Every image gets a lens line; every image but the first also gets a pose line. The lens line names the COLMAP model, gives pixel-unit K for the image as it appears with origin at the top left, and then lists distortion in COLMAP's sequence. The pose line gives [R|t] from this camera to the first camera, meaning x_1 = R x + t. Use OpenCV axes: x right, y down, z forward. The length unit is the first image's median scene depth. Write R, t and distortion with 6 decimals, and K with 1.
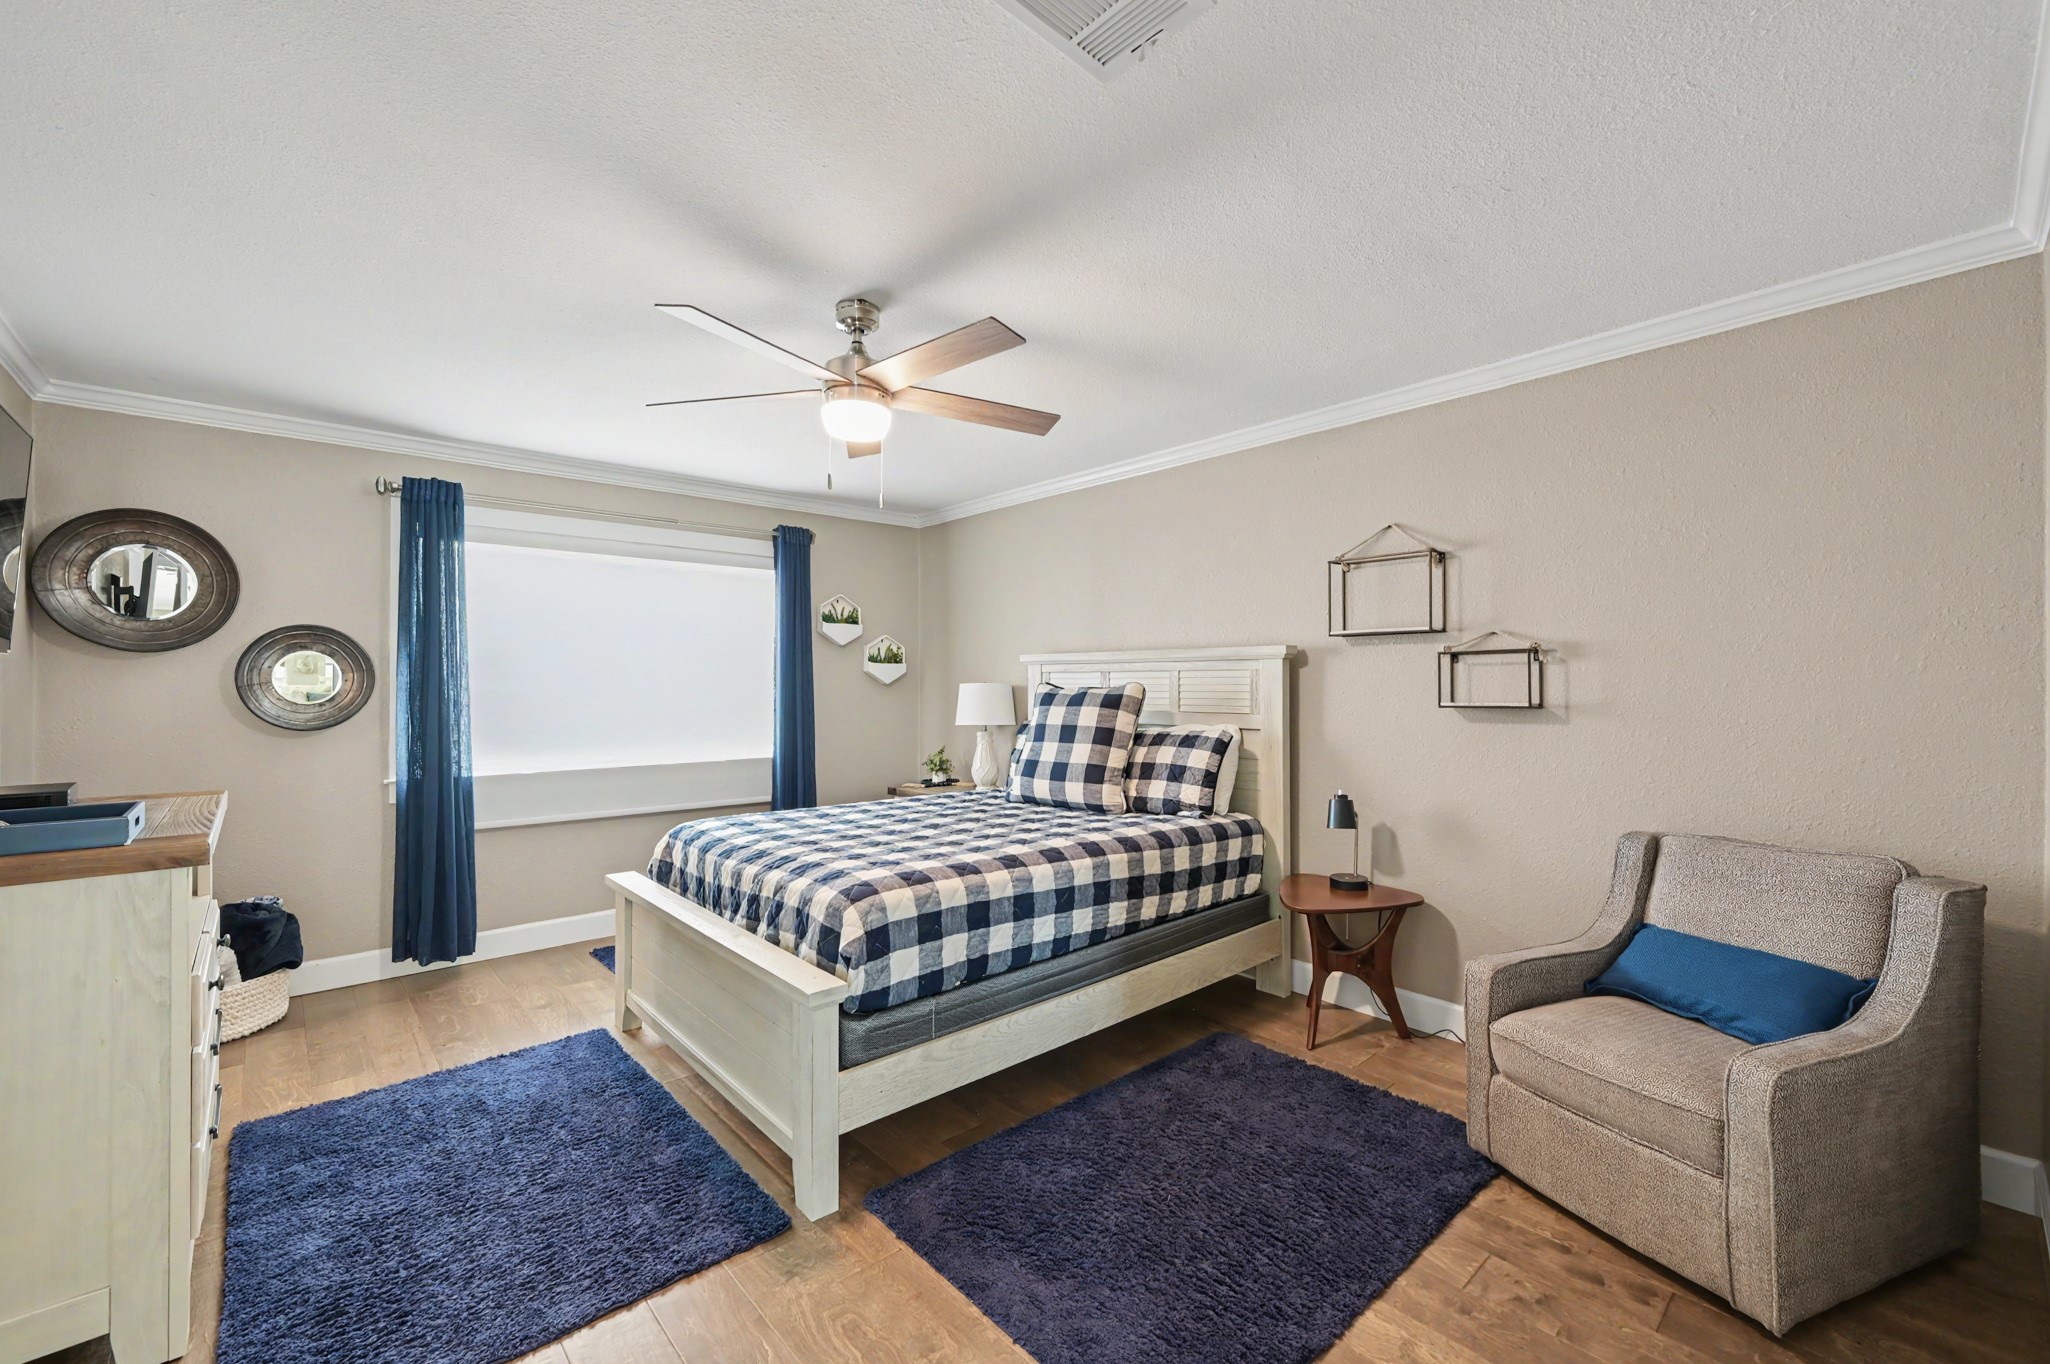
lens RADIAL K [[839.3, 0, 1029.9], [0, 839.3, 687.2], [0, 0, 1]] dist [-0.000823, -0.000030]
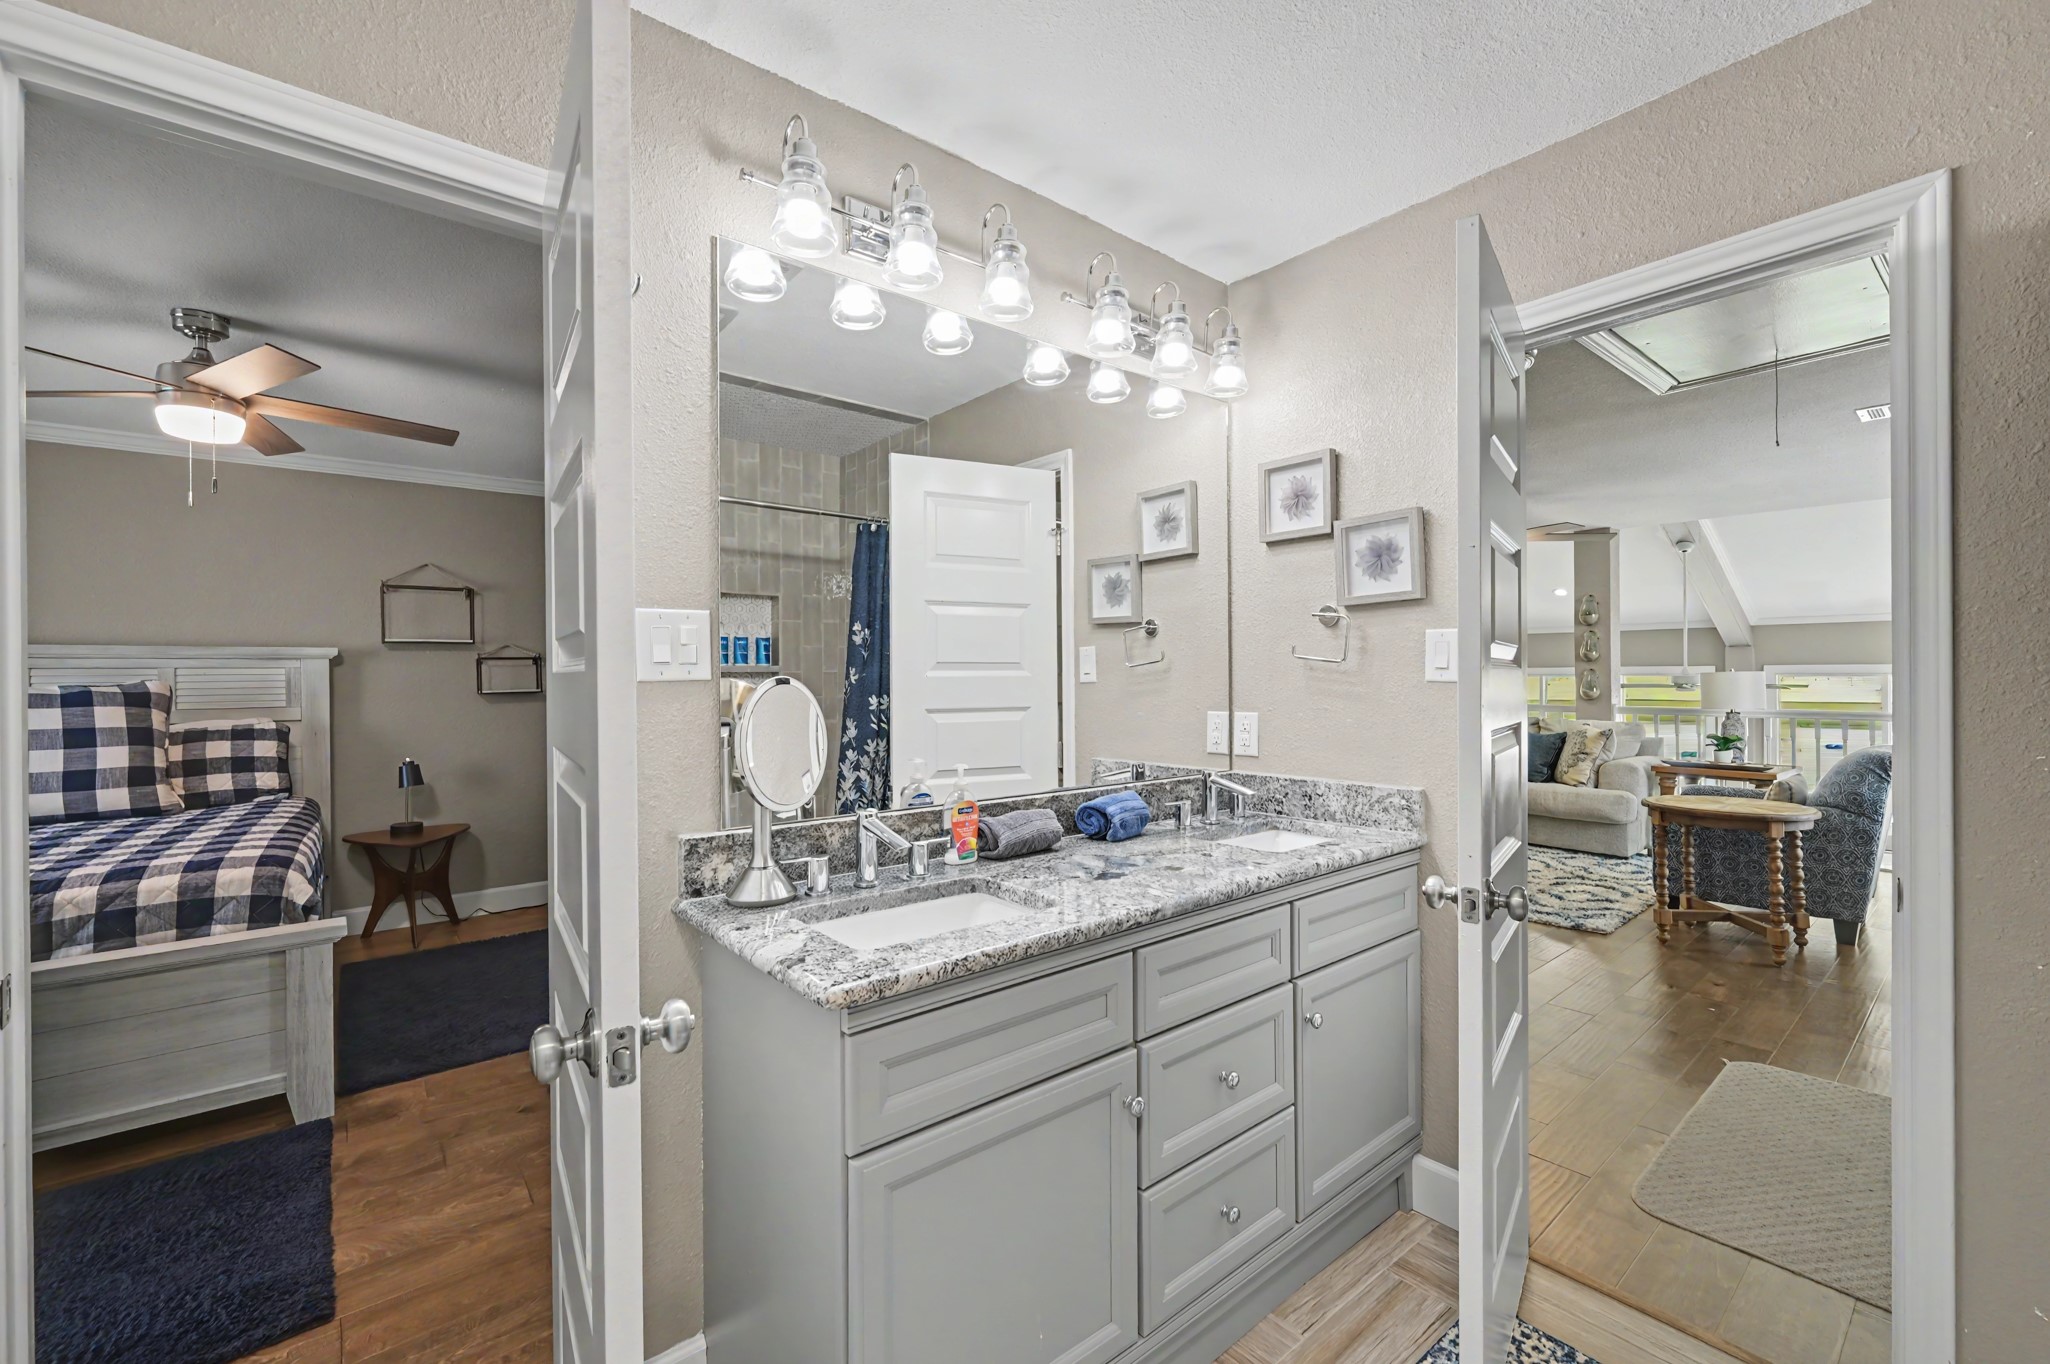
lens RADIAL K [[833.5, 0, 1025.0], [0, 833.5, 682.0], [0, 0, 1]] dist [-0.001074, -0.000062]
pose [[0.056592, -0.005246, 0.998384, -0.816298], [0.014476, 0.999885, 0.004434, 0.007667], [-0.998292, 0.014202, 0.056662, -0.050627]]
